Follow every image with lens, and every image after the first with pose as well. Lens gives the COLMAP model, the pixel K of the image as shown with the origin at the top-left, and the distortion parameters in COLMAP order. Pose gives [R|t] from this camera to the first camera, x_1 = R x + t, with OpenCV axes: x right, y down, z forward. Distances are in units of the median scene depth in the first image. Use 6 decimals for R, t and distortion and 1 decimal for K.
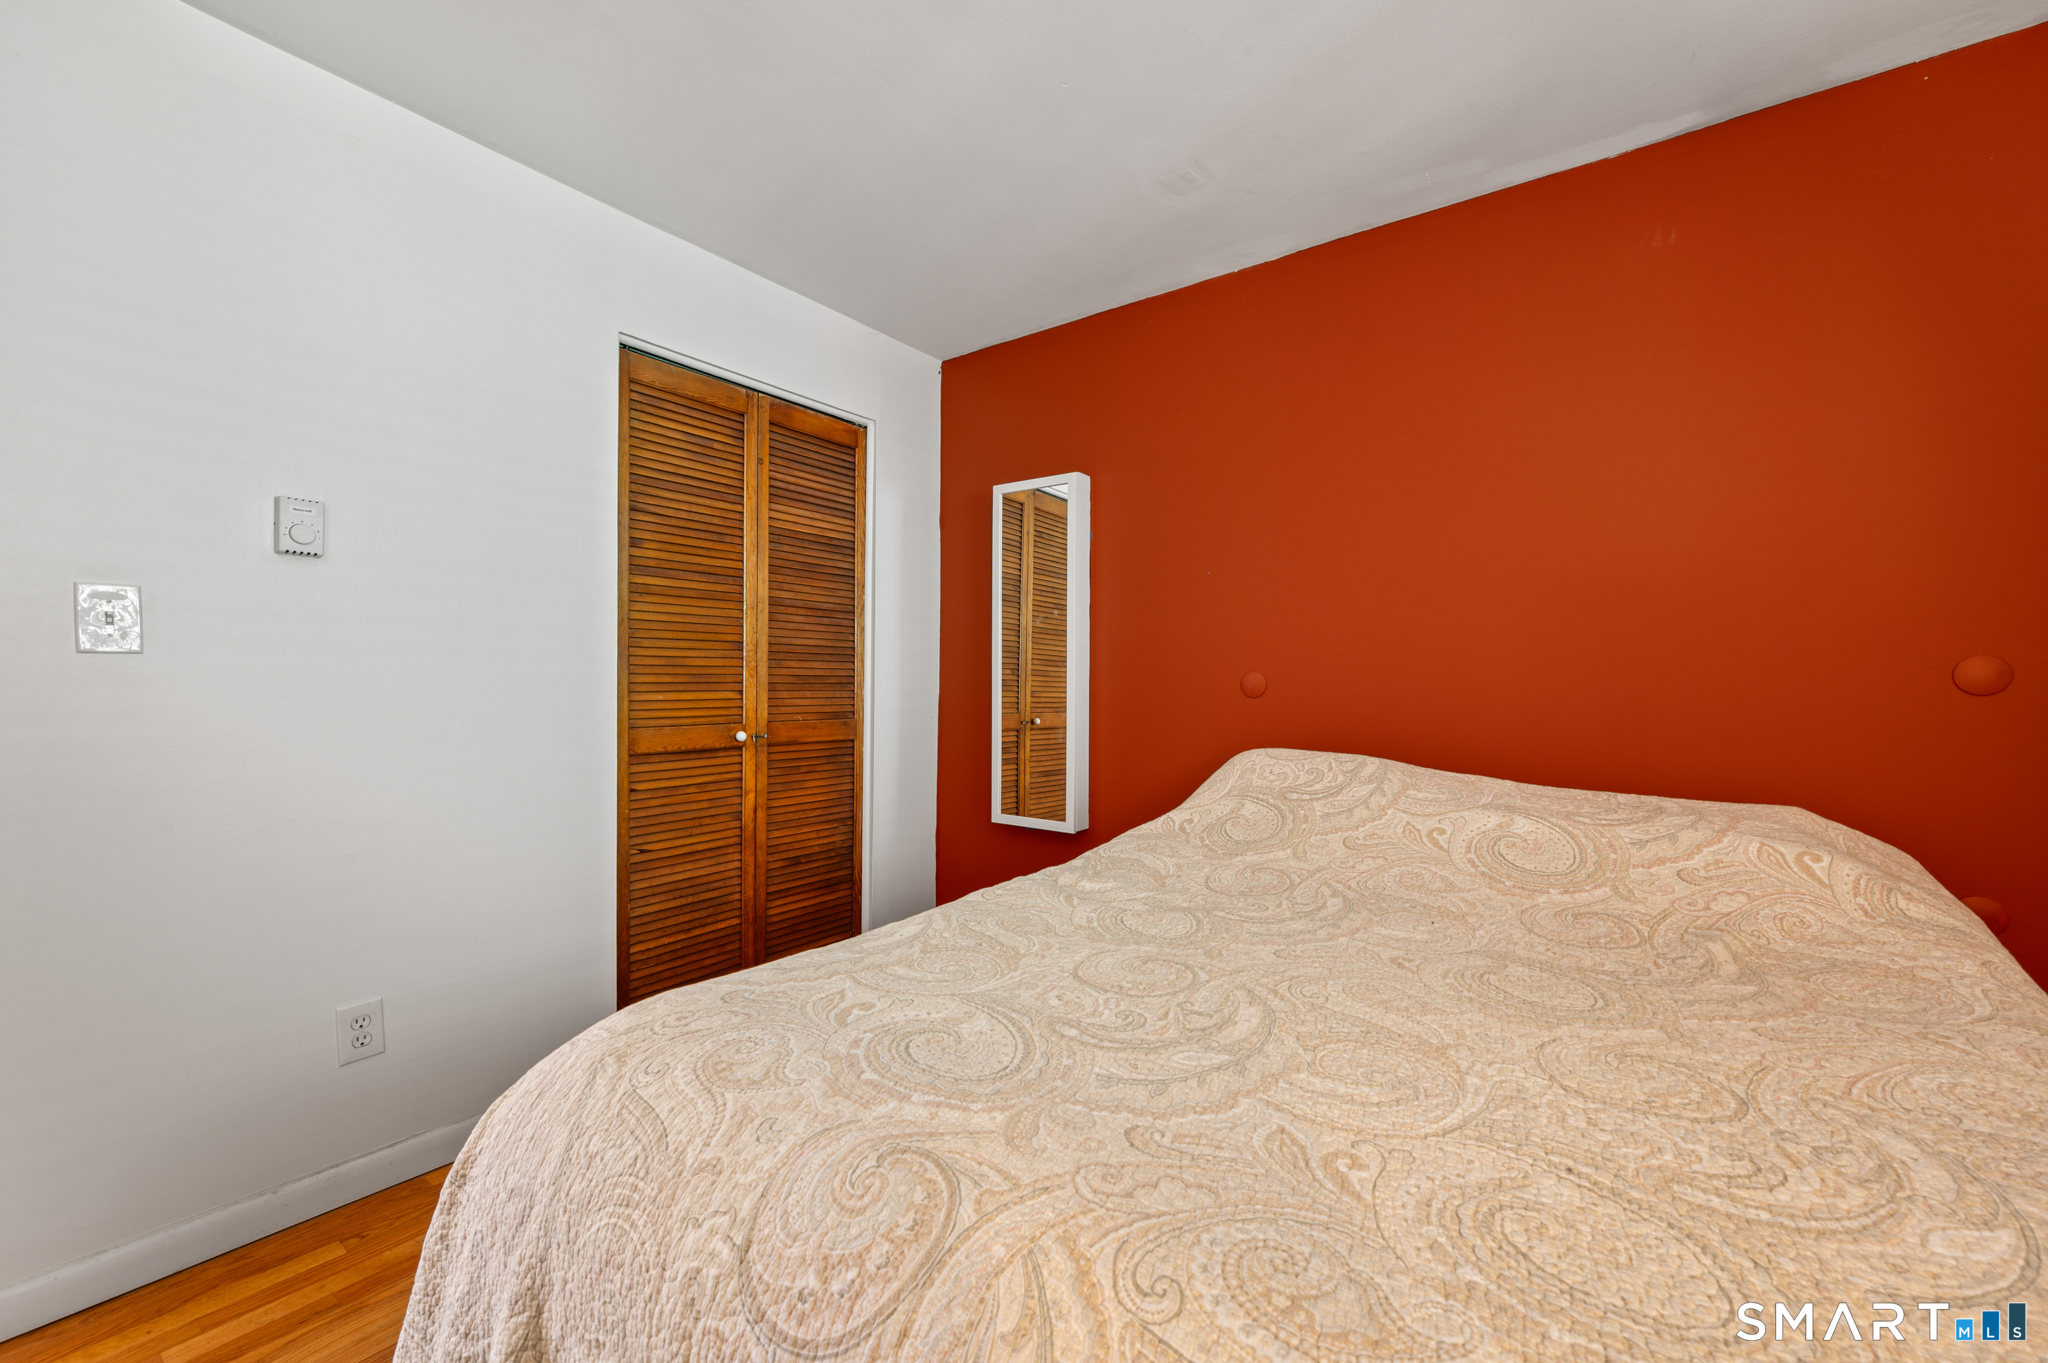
lens RADIAL K [[829.1, 0, 1017.3], [0, 829.1, 672.6], [0, 0, 1]] dist [-0.000085, 0.000167]
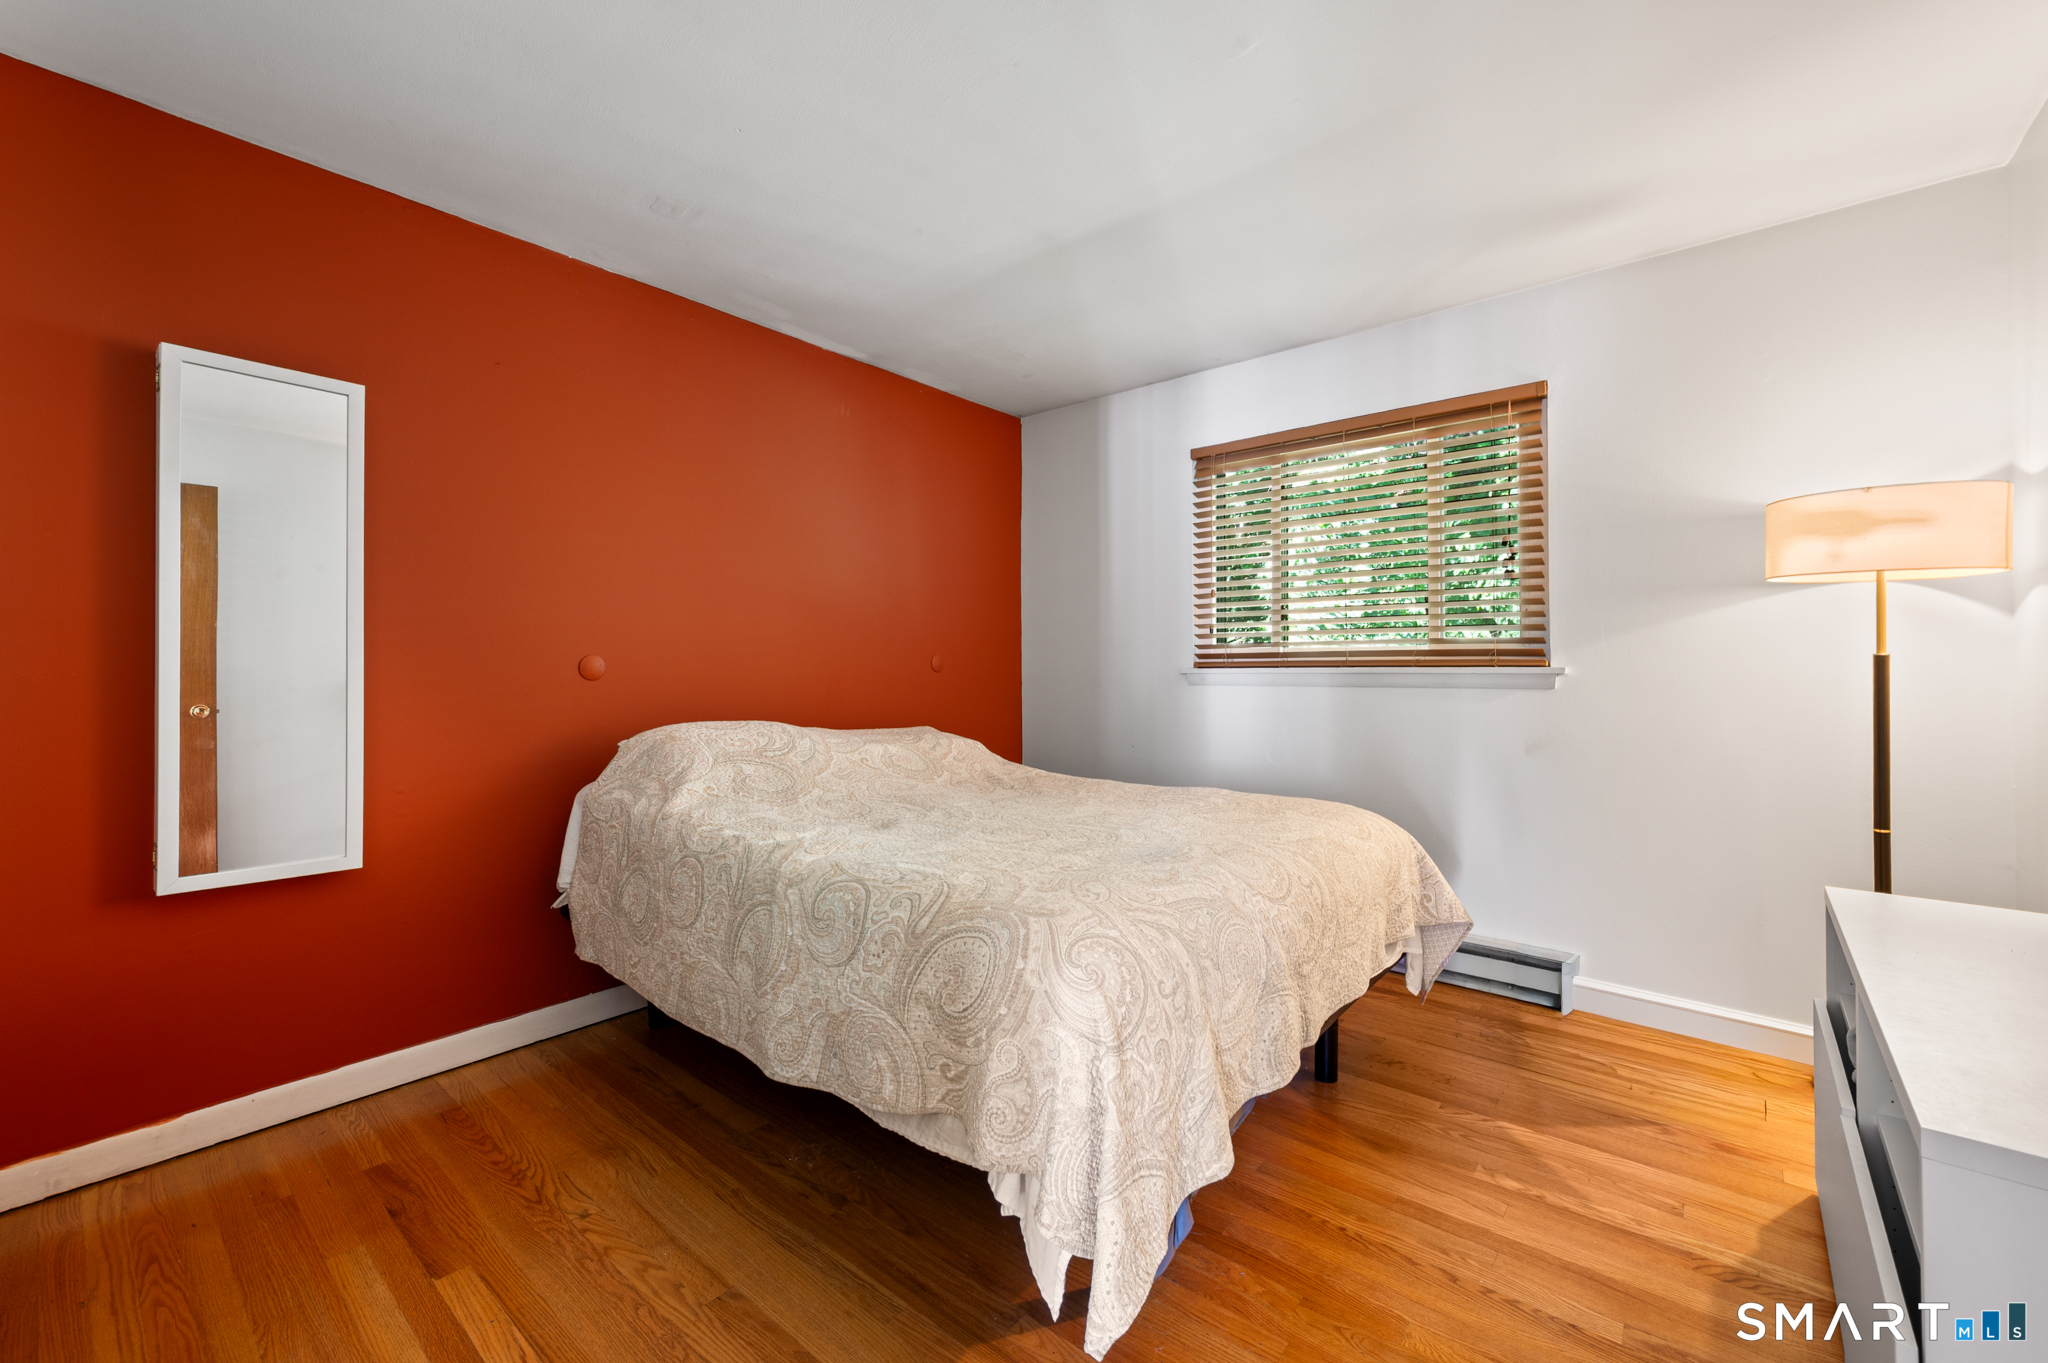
lens RADIAL K [[829.1, 0, 1017.3], [0, 829.1, 672.6], [0, 0, 1]] dist [-0.000085, 0.000167]
pose [[0.066858, -0.002878, 0.997758, -0.849290], [-0.010273, 0.999941, 0.003573, 0.010714], [-0.997710, -0.010489, 0.066825, 0.466990]]
